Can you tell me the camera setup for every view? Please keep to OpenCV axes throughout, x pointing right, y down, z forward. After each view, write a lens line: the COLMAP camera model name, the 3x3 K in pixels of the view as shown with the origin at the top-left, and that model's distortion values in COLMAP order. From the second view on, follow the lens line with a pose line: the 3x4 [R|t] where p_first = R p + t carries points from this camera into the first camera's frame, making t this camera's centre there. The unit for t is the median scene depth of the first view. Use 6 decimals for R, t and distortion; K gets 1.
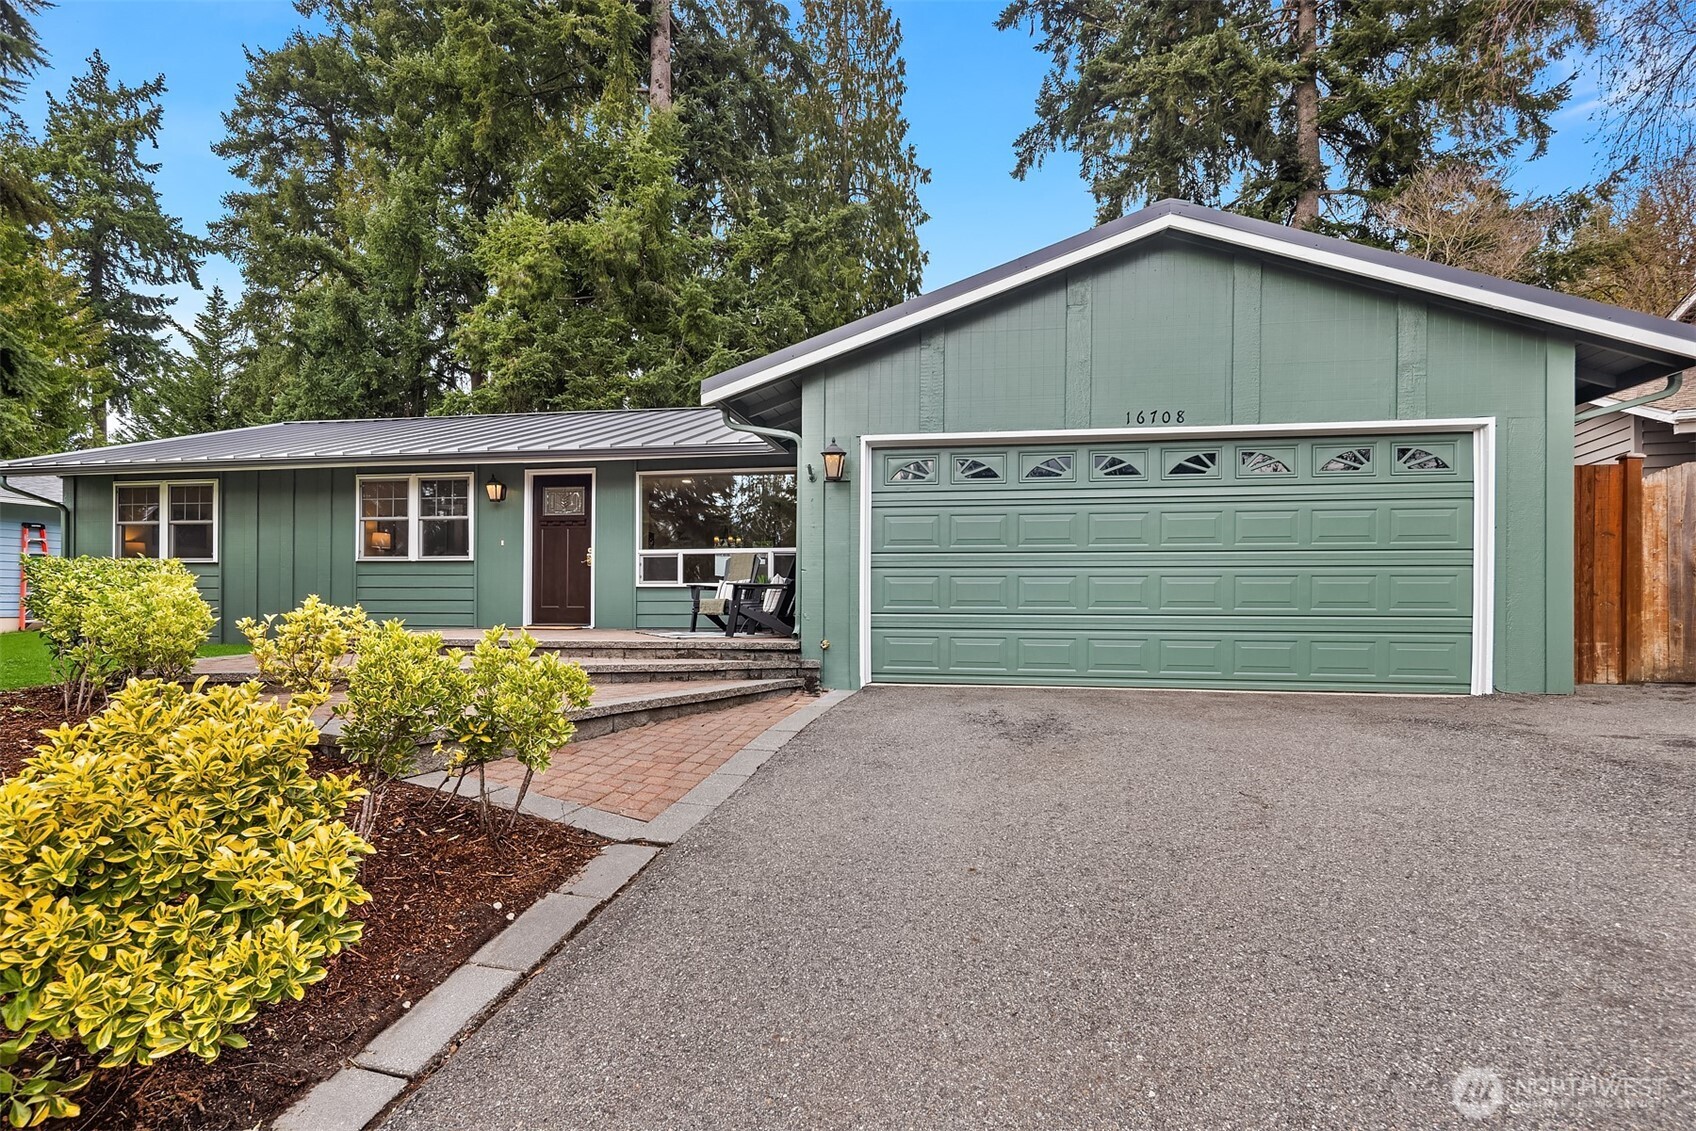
lens RADIAL K [[829.6, 0, 847.3], [0, 829.6, 493.7], [0, 0, 1]] dist [0.023092, -0.010985]
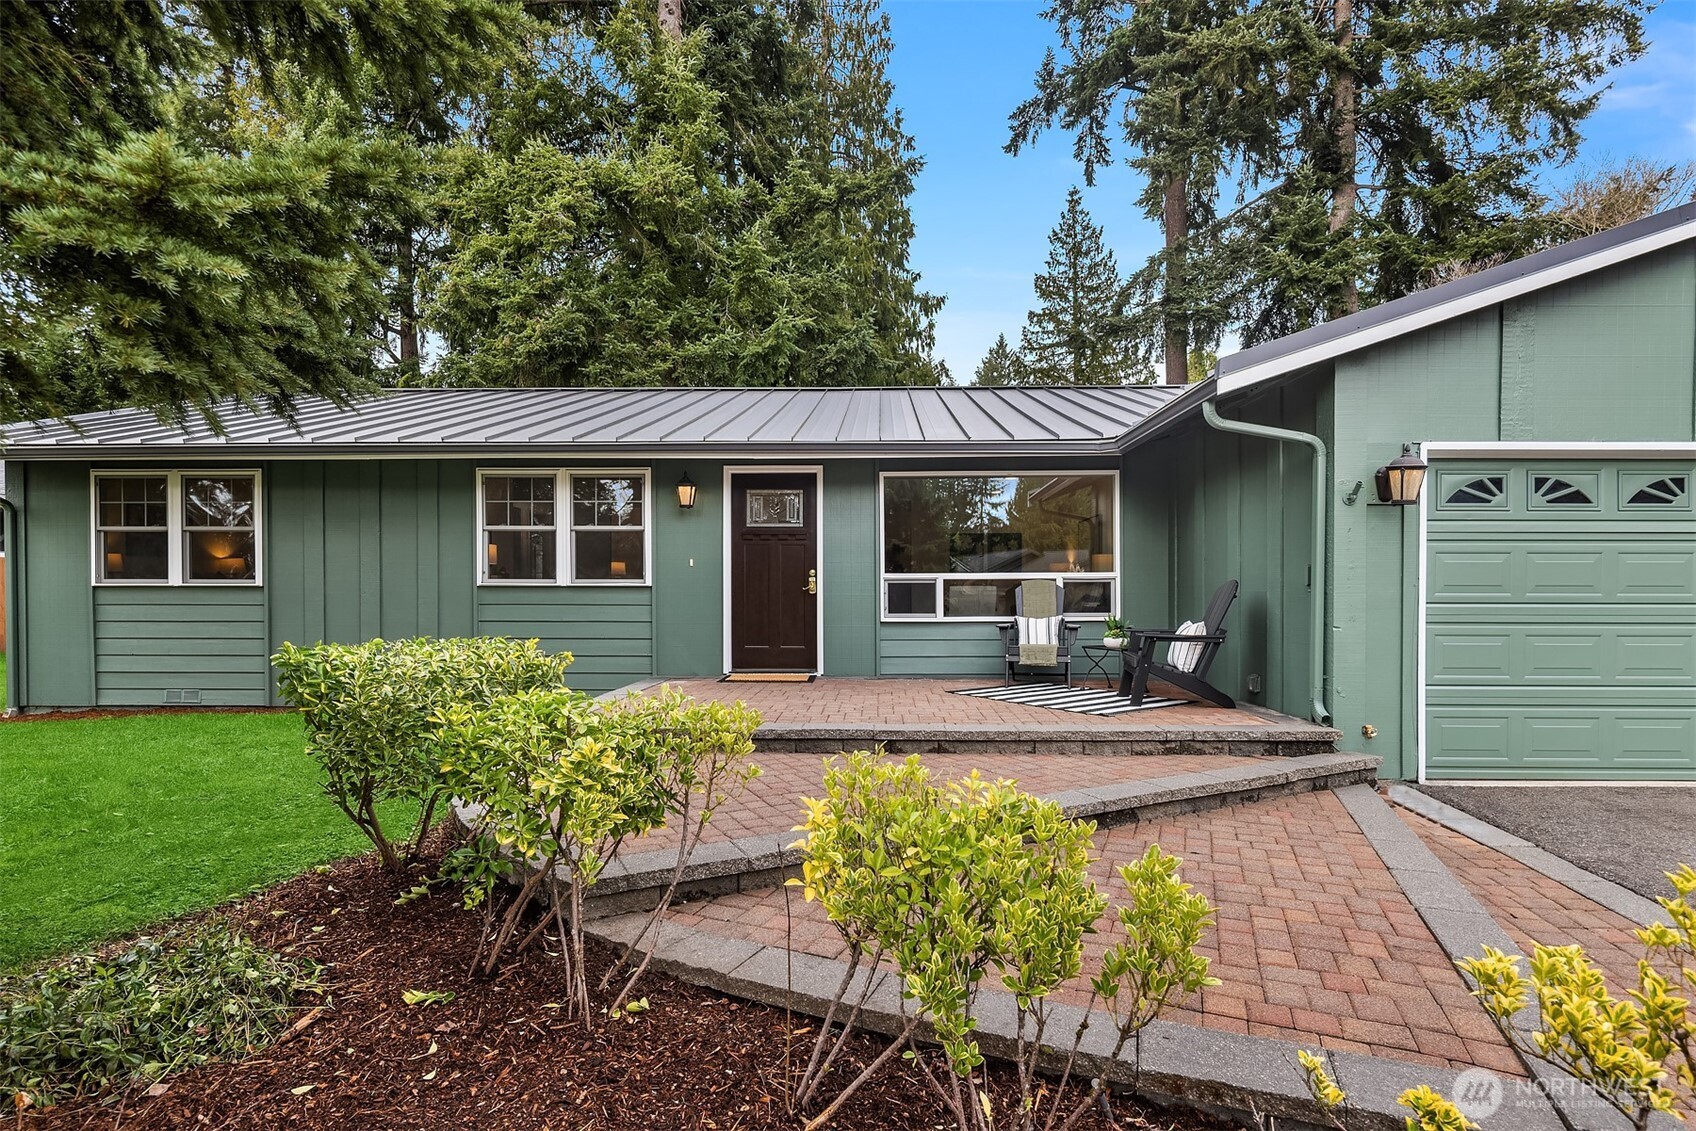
lens RADIAL K [[828.3, 0, 853.4], [0, 828.3, 514.6], [0, 0, 1]] dist [0.002727, 0.000819]
pose [[0.988283, 0.010262, 0.152287, -0.369341], [-0.017404, 0.998806, 0.045645, -0.020241], [-0.151637, -0.047761, 0.987282, 0.232299]]
